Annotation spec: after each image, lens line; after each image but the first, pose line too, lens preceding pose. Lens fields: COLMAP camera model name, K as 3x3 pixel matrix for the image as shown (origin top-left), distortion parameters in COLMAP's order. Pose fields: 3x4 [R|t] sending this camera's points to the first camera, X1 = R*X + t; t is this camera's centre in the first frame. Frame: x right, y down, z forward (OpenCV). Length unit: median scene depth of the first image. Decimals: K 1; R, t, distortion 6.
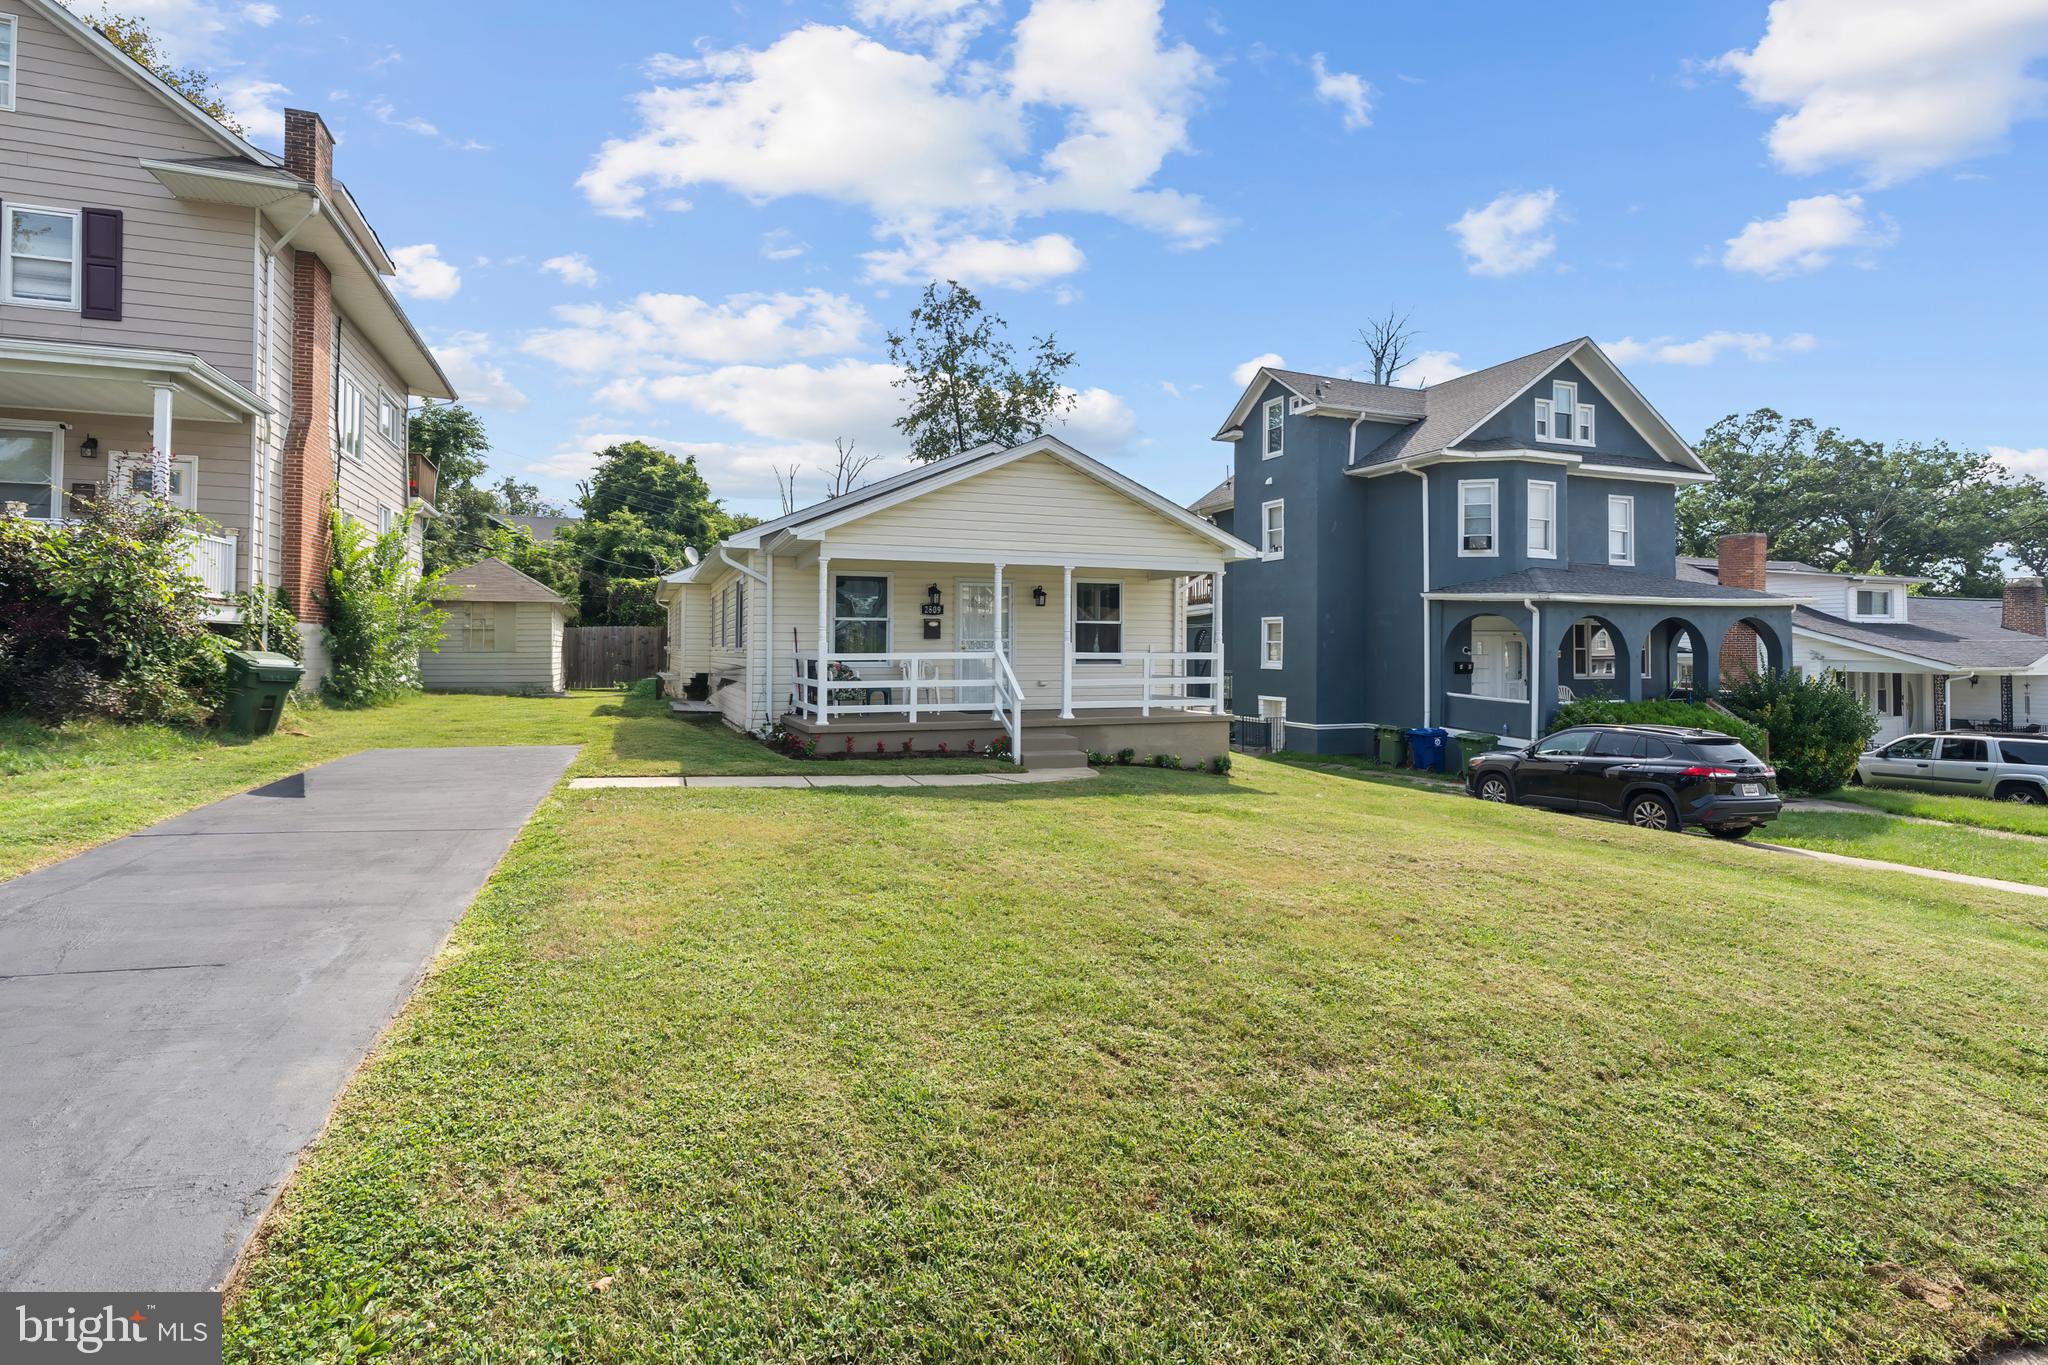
lens RADIAL K [[967.1, 0, 990.6], [0, 967.1, 645.9], [0, 0, 1]] dist [0.001078, 0.000171]
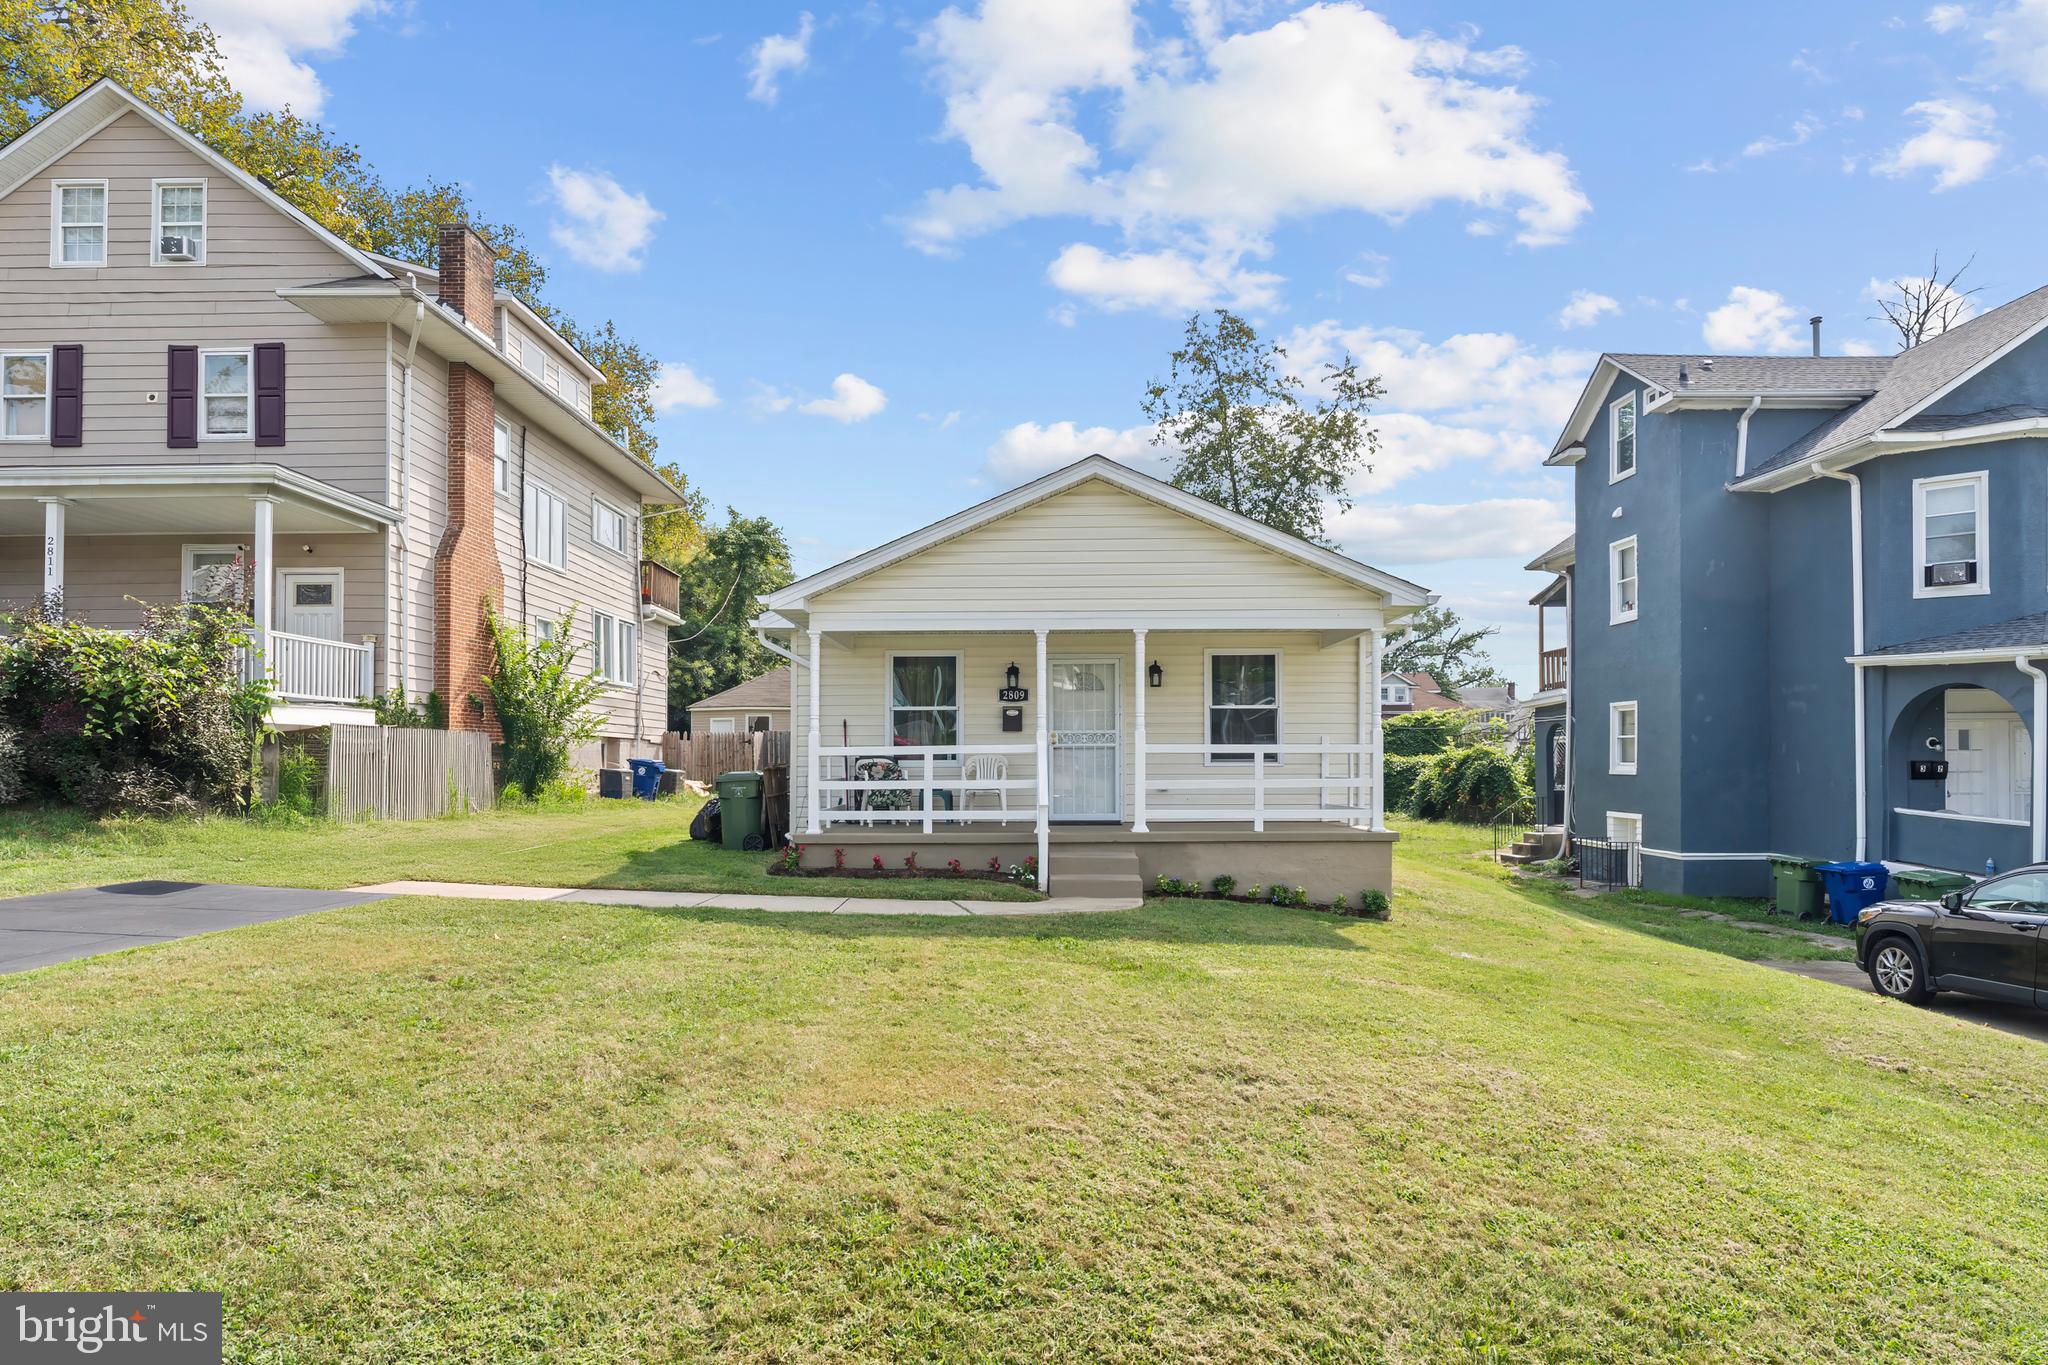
lens RADIAL K [[1055.9, 0, 1023.0], [0, 1055.9, 763.4], [0, 0, 1]] dist [-0.000151, 0.000562]
pose [[0.934055, -0.005674, -0.357083, 0.237239], [0.007450, 0.999966, 0.003599, 0.014867], [0.357051, -0.006022, 0.934066, 0.169063]]
